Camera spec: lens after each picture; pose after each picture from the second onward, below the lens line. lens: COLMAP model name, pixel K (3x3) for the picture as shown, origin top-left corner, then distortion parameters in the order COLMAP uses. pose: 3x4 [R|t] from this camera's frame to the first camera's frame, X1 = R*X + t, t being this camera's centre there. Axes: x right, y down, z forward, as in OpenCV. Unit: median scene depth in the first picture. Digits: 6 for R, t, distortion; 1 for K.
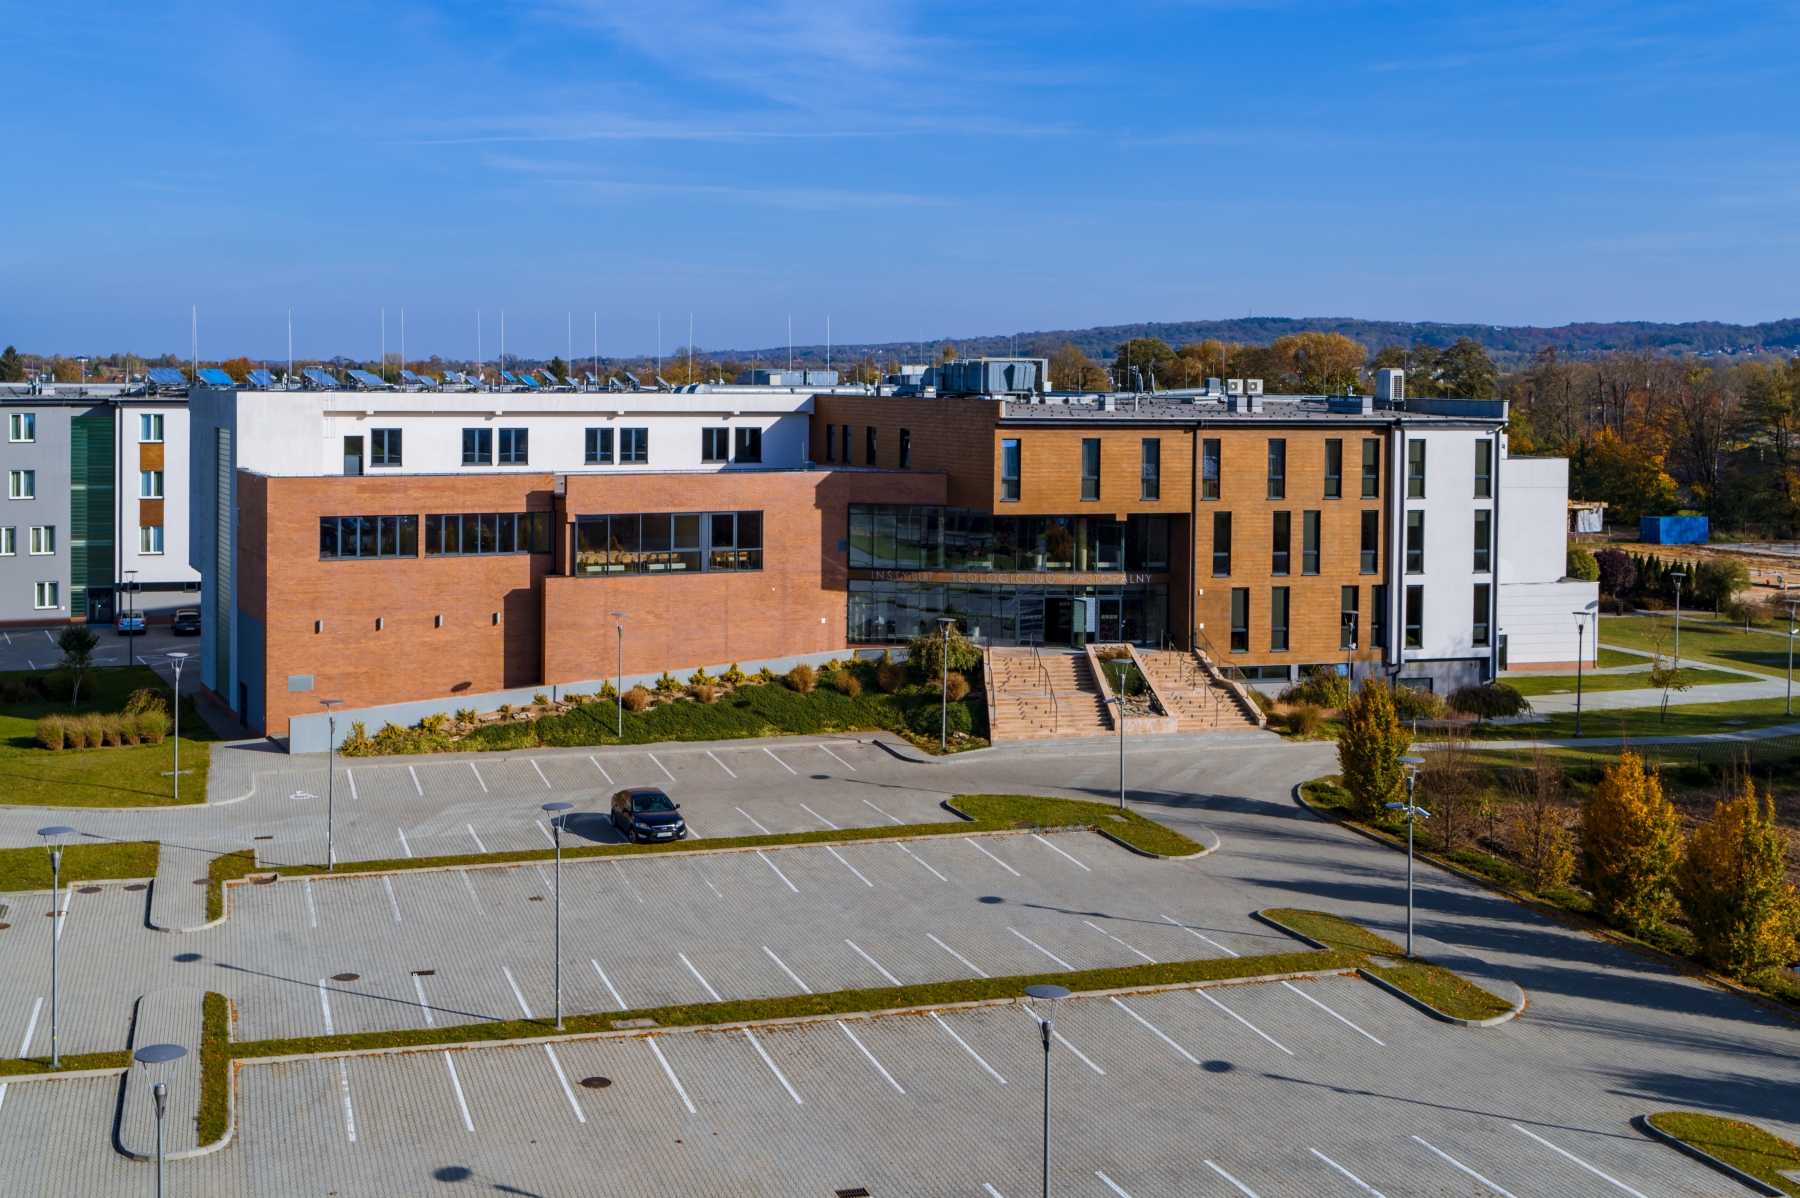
lens RADIAL K [[1938.9, 0, 694.0], [0, 1938.9, 422.6], [0, 0, 1]] dist [0.003742, -0.026579]
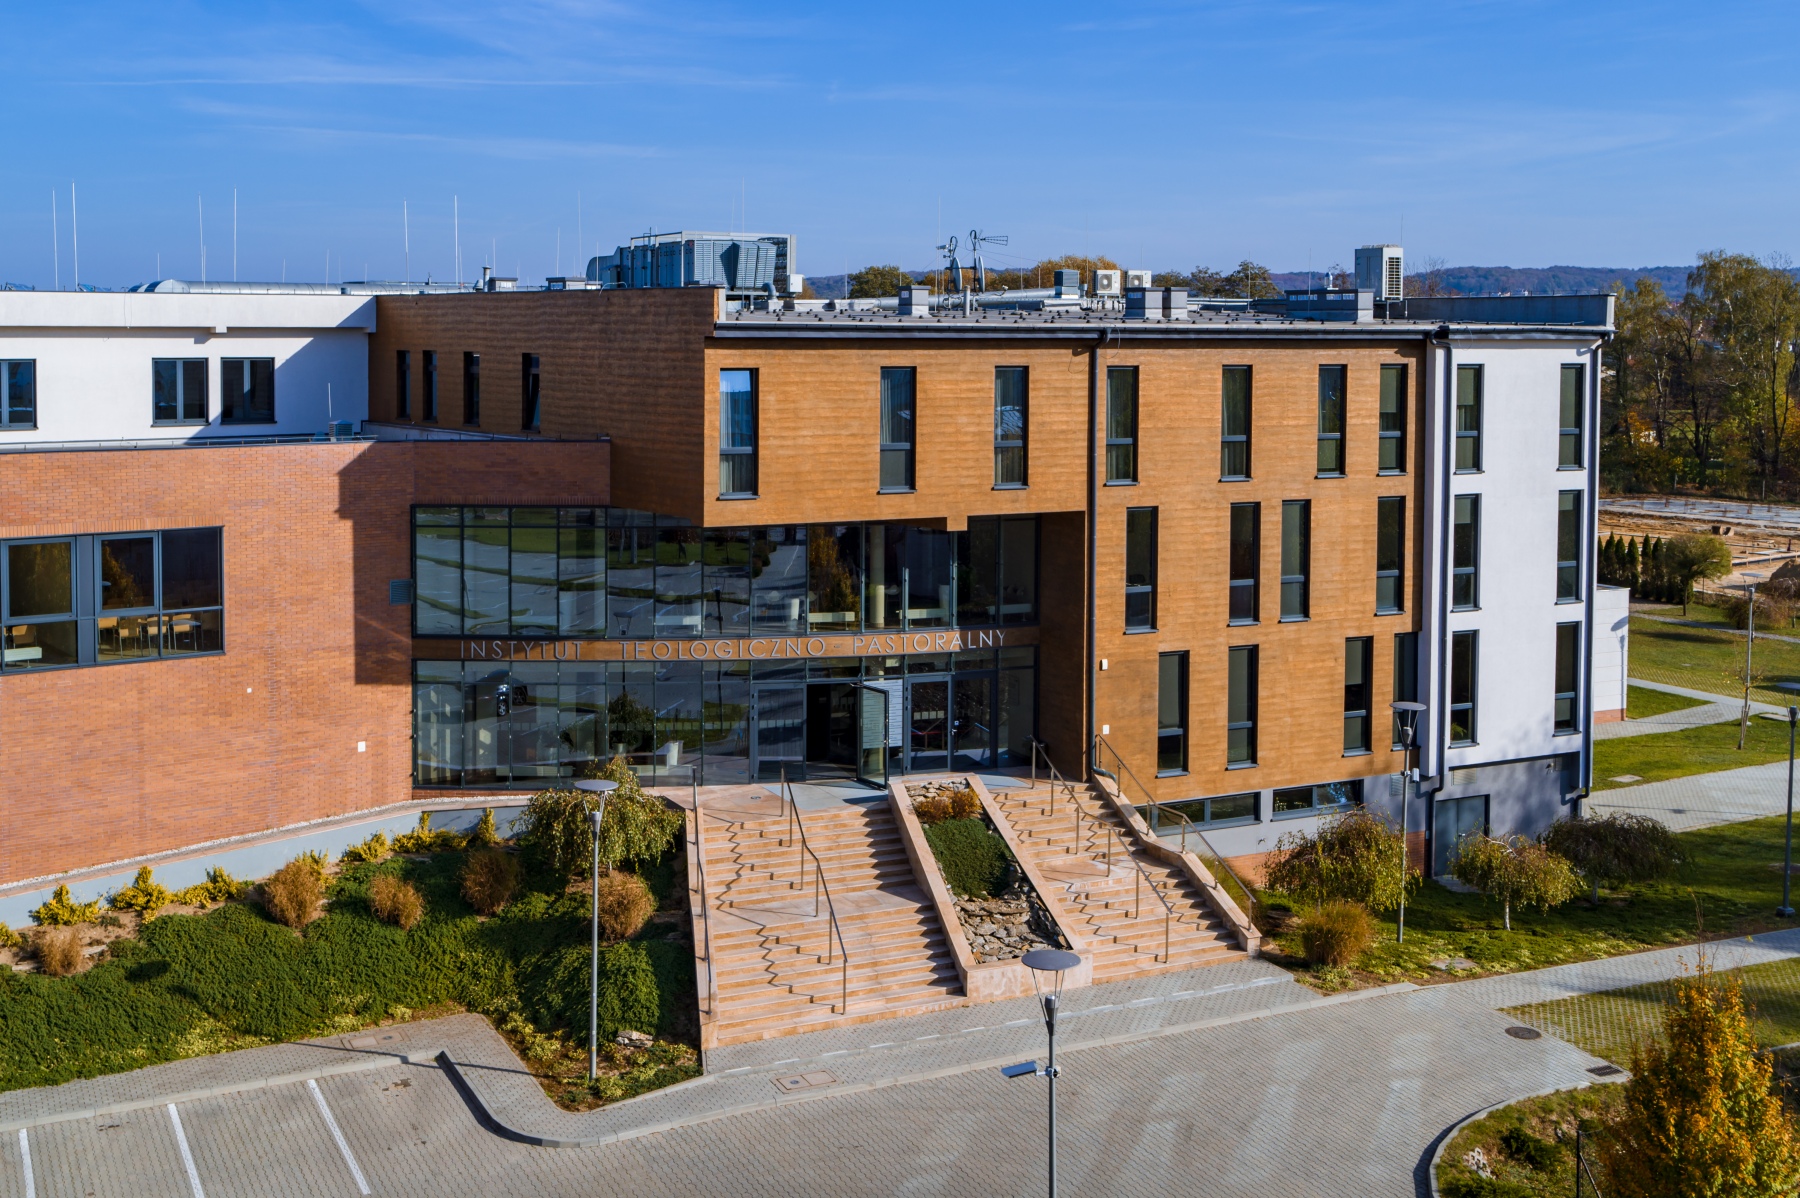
lens RADIAL K [[1956.3, 0, 781.0], [0, 1956.3, 417.3], [0, 0, 1]] dist [-0.002428, -0.012497]
pose [[0.981923, -0.013891, 0.188772, 0.079869], [0.009785, 0.999695, 0.022664, 0.009264], [-0.189029, -0.020407, 0.981759, 0.506410]]
